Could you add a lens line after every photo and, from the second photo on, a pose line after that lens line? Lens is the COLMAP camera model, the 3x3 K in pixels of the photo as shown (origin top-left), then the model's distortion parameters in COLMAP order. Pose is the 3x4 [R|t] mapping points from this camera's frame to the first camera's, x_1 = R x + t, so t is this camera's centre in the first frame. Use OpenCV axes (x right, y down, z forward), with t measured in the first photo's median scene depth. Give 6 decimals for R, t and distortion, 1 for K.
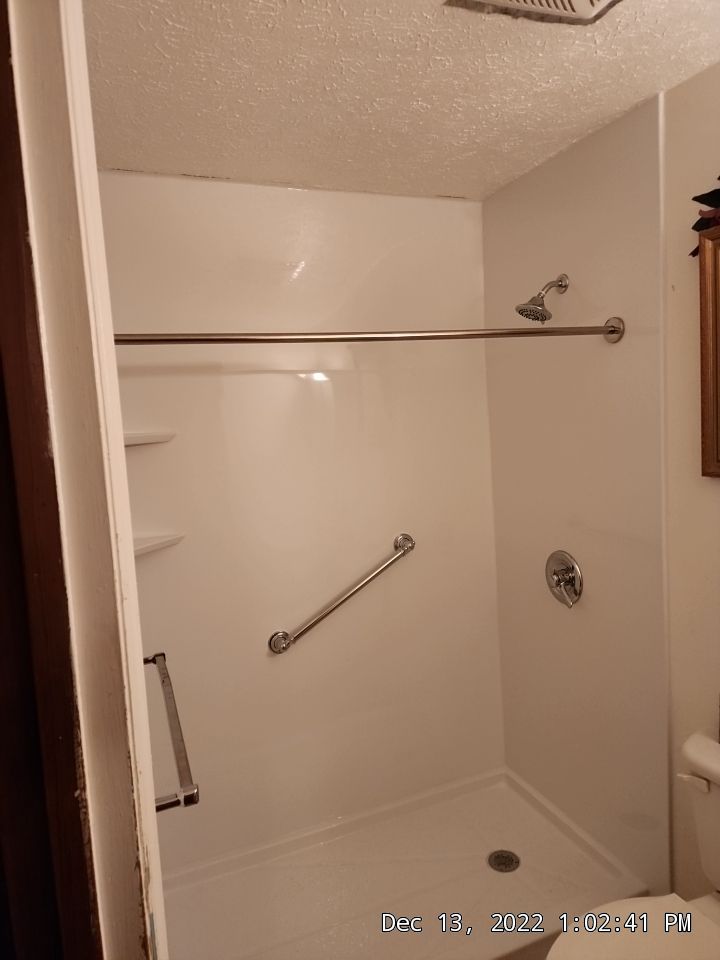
lens RADIAL K [[644.0, 0, 362.4], [0, 644.0, 467.0], [0, 0, 1]] dist [0.070829, -0.064892]
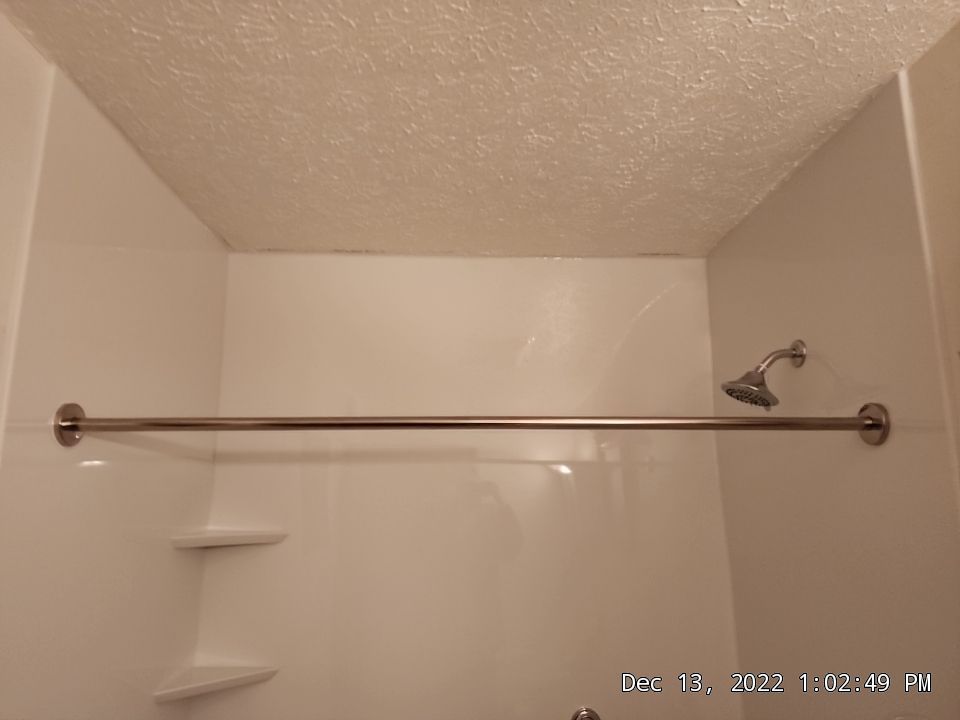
lens RADIAL K [[644.0, 0, 457.2], [0, 644.0, 362.0], [0, 0, 1]] dist [0.070829, -0.064892]
pose [[0.931326, -0.015258, -0.363867, 0.227967], [-0.088777, 0.959470, -0.267461, -0.062571], [0.353201, 0.281397, 0.892225, 0.280314]]
